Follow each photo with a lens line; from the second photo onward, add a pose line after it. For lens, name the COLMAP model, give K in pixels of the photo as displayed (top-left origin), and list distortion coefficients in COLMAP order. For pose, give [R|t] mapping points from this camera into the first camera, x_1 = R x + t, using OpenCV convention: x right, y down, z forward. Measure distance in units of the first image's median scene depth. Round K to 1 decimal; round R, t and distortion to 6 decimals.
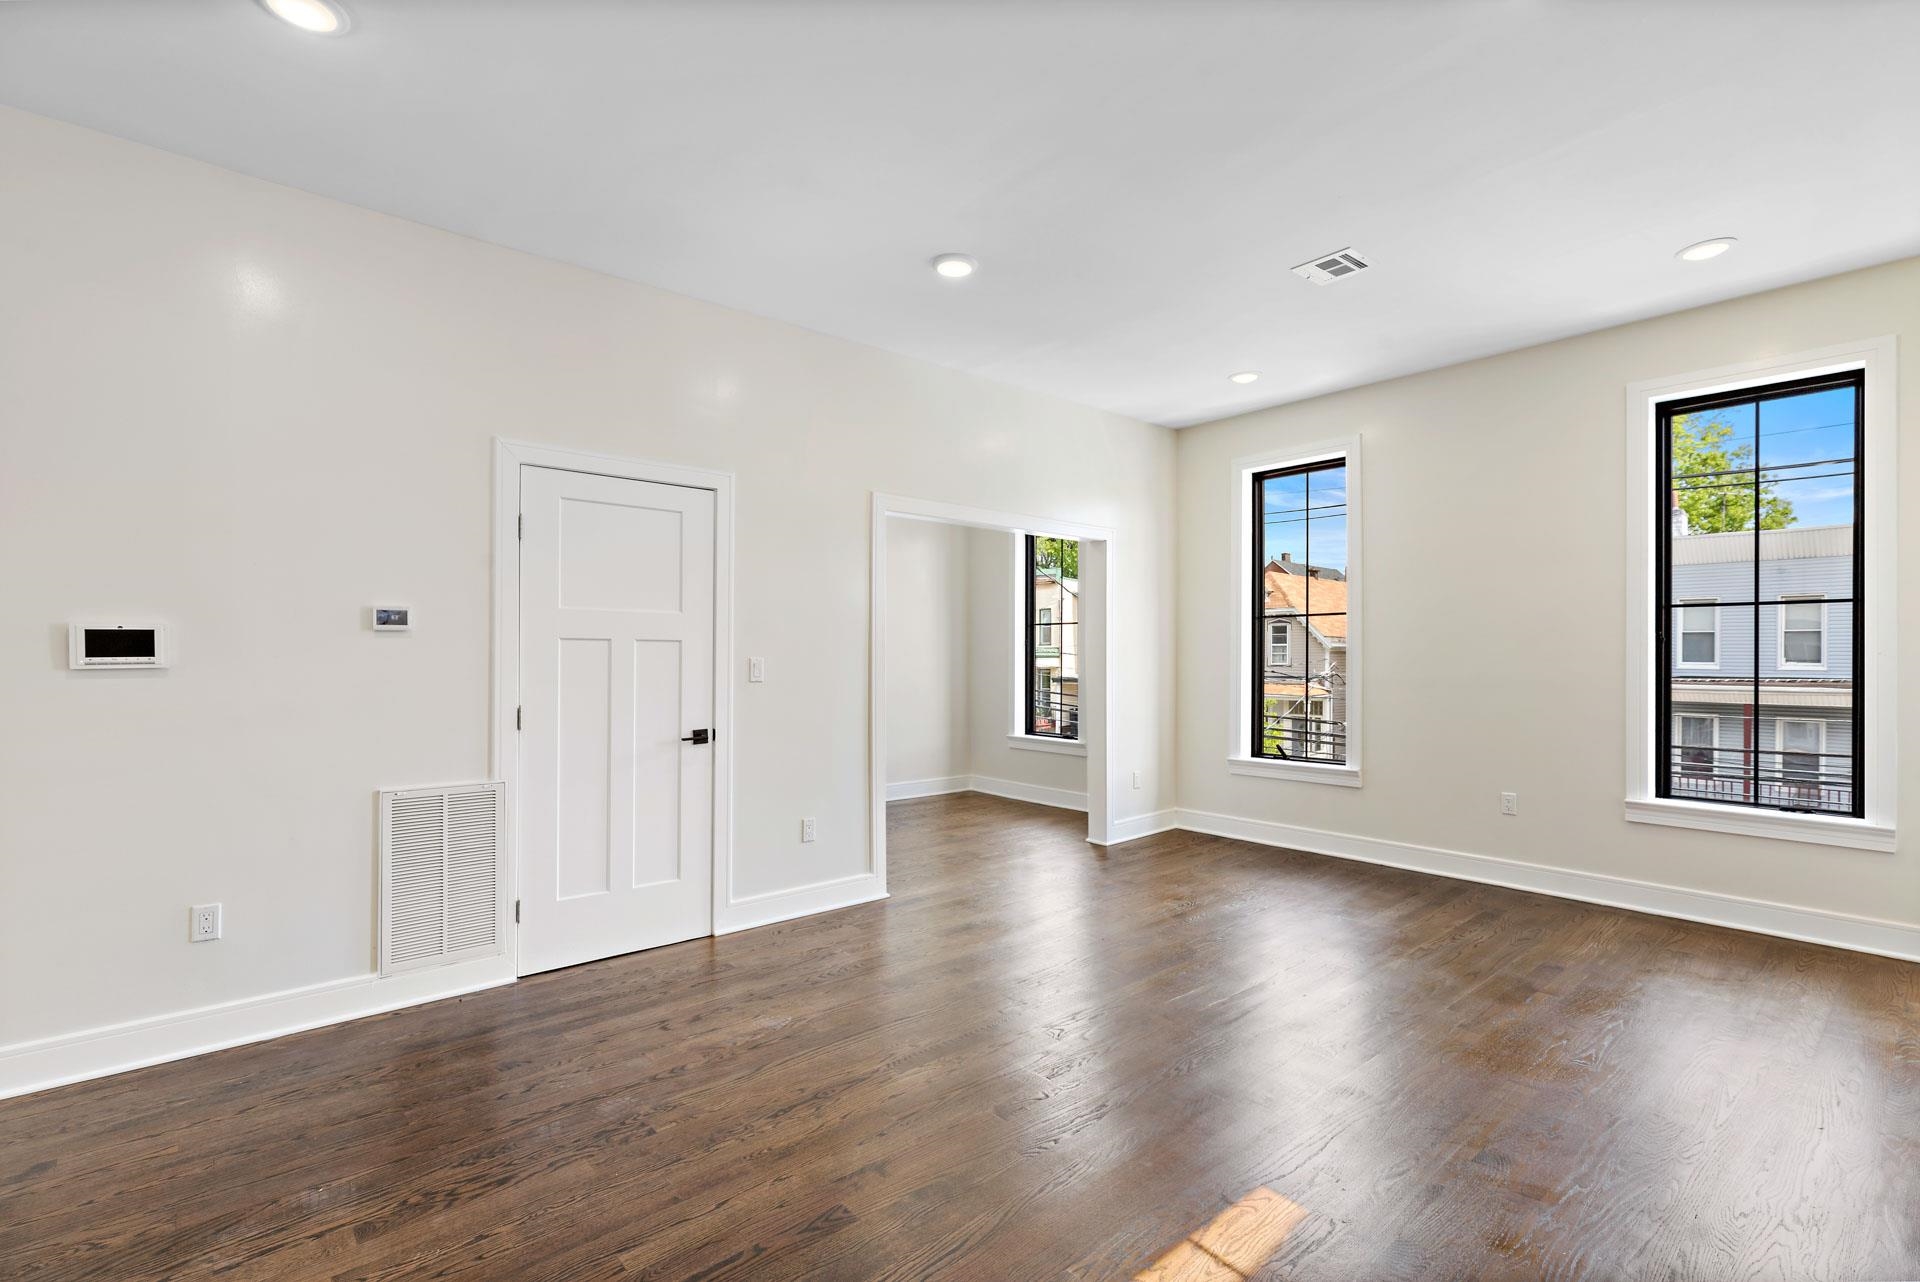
lens RADIAL K [[863.9, 0, 955.5], [0, 863.9, 654.9], [0, 0, 1]] dist [0.007192, -0.000786]
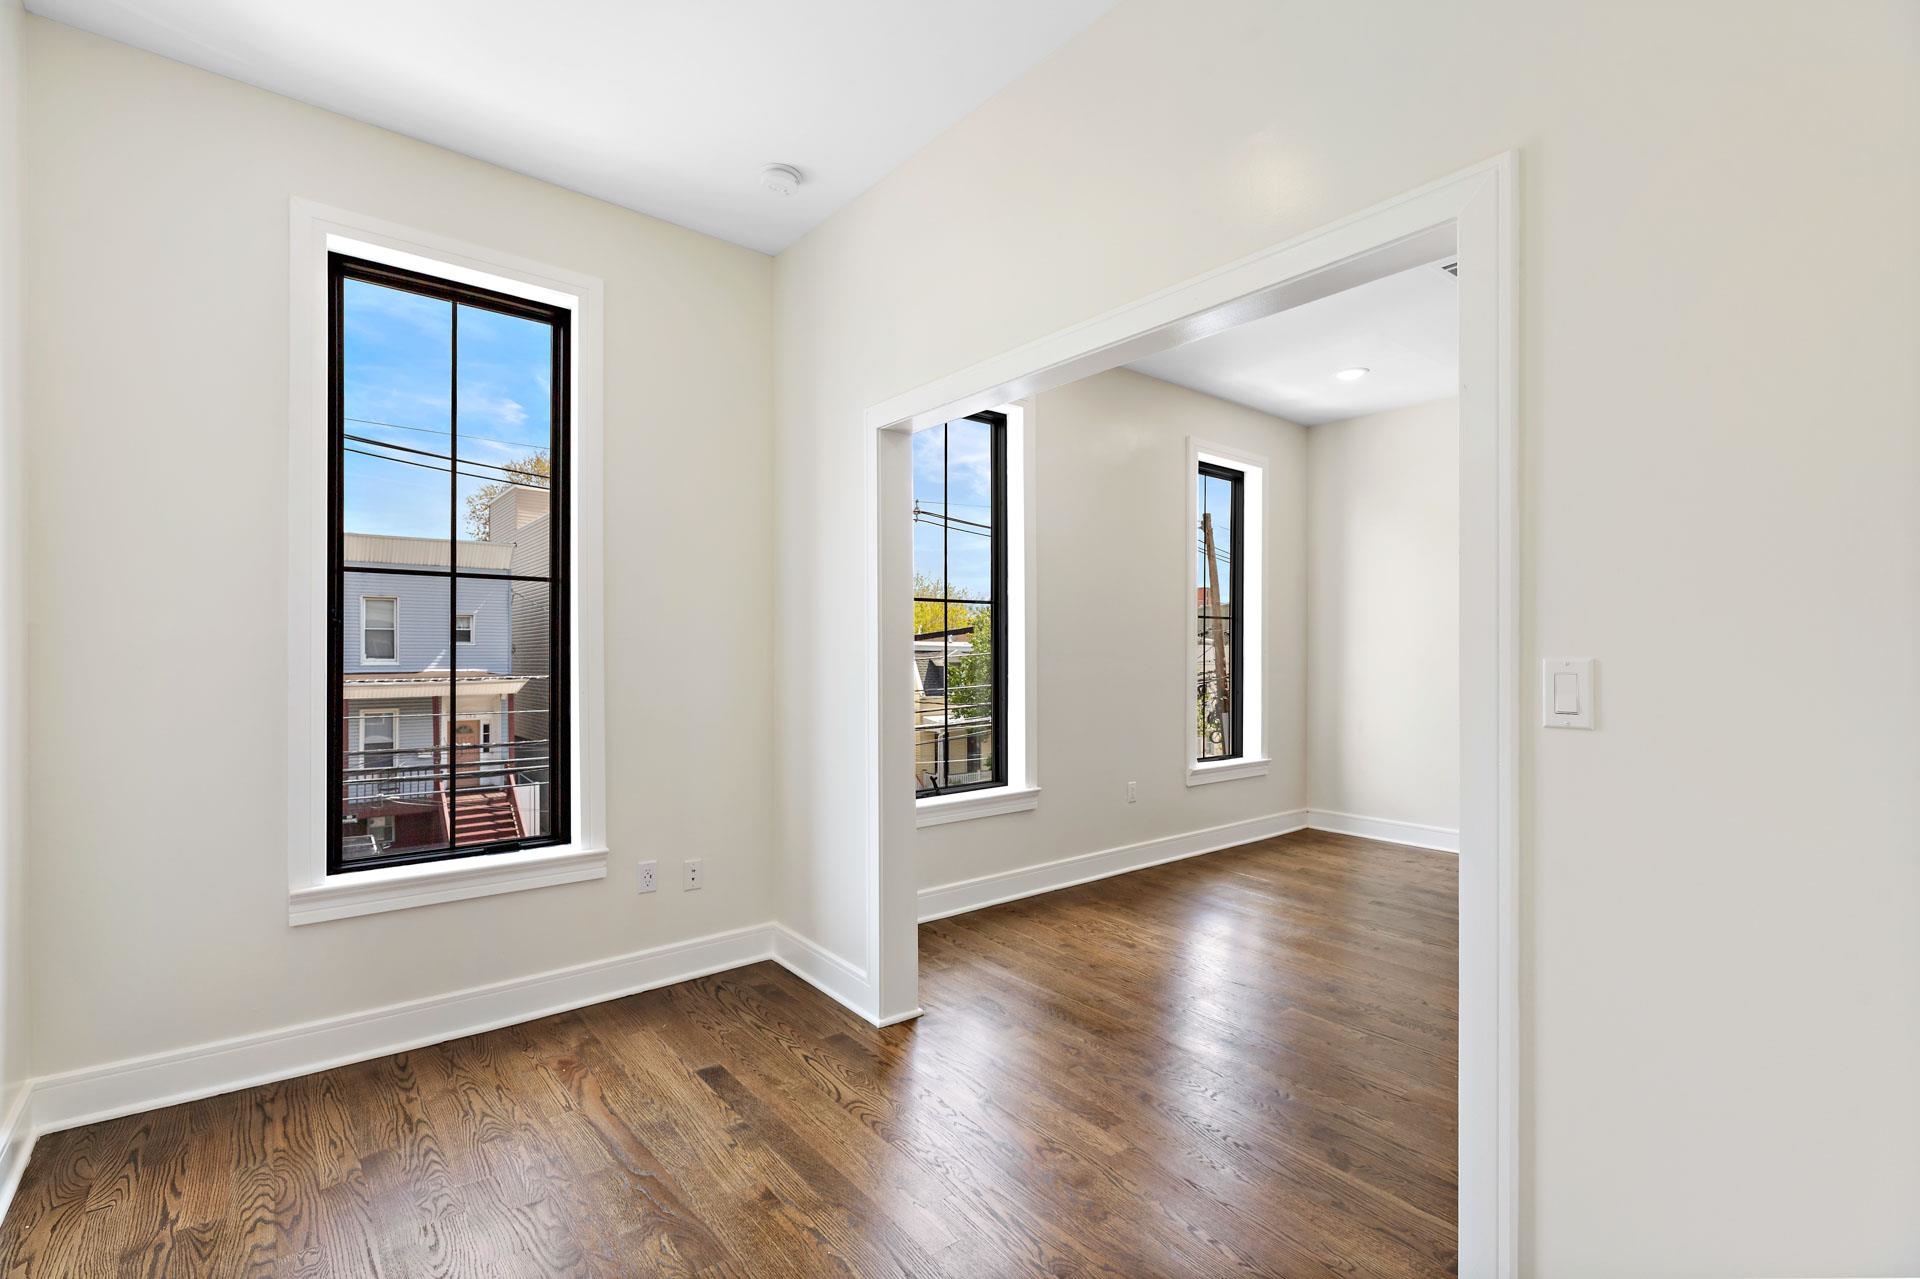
lens RADIAL K [[863.9, 0, 939.2], [0, 863.9, 644.3], [0, 0, 1]] dist [0.007192, -0.000786]
pose [[0.058015, 0.006871, 0.998292, -0.124323], [-0.001630, 0.999976, -0.006788, -0.000492], [-0.998314, -0.001233, 0.058025, 0.879815]]
